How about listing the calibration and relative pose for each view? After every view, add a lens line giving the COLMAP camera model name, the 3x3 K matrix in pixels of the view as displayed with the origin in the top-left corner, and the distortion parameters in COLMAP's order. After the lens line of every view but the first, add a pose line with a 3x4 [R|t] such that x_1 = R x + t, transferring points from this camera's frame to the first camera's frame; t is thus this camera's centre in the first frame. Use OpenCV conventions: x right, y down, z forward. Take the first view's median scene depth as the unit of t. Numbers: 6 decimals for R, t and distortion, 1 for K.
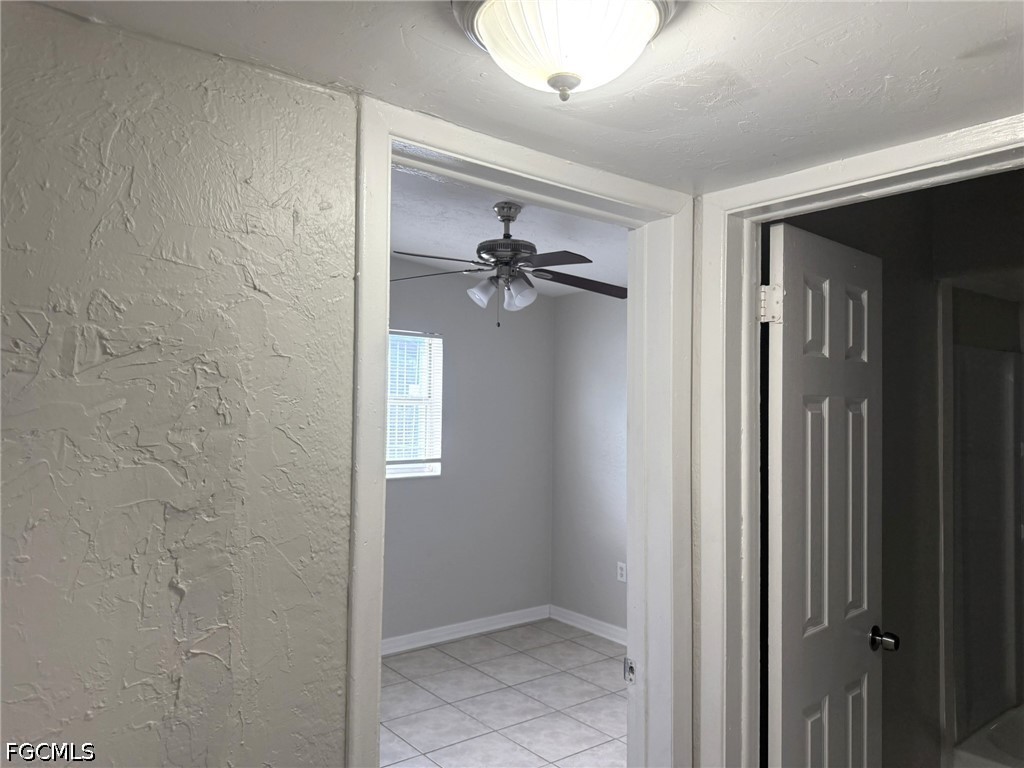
lens RADIAL K [[735.2, 0, 516.5], [0, 735.2, 389.7], [0, 0, 1]] dist [0.103425, -0.148681]
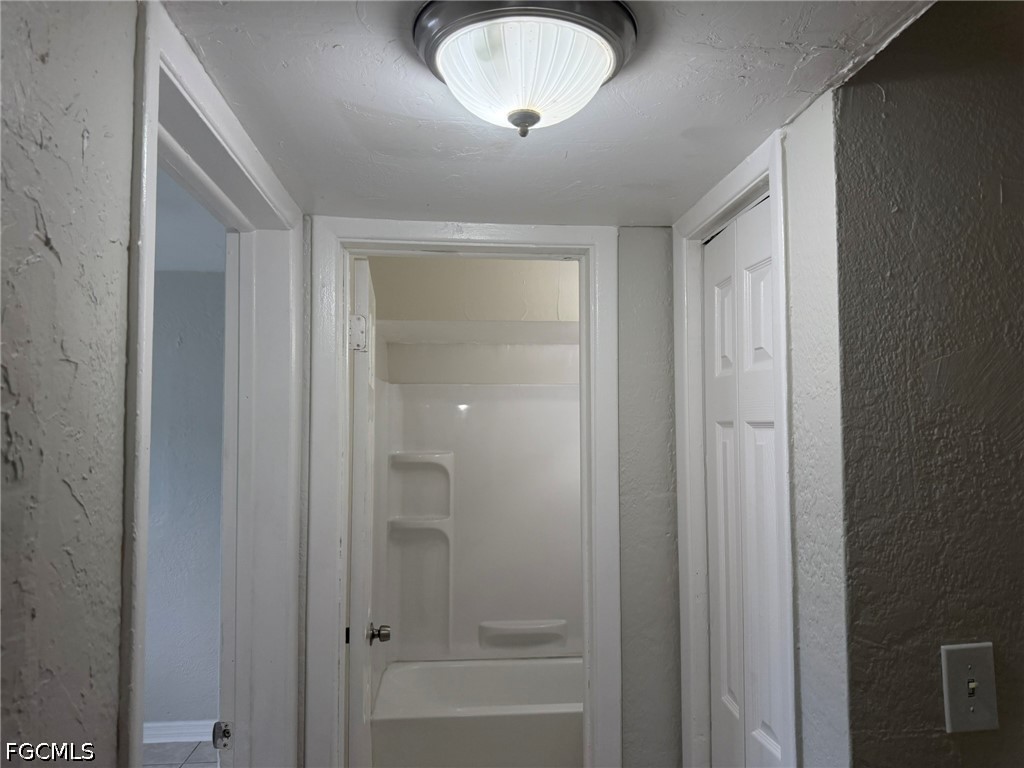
lens RADIAL K [[728.2, 0, 512.0], [0, 728.2, 384.0], [0, 0, 1]] dist [0.064931, -0.104052]
pose [[0.557743, 0.042634, 0.828918, -0.609520], [-0.018251, 0.999068, -0.039105, -0.009582], [-0.829813, 0.006682, 0.558001, 0.370120]]
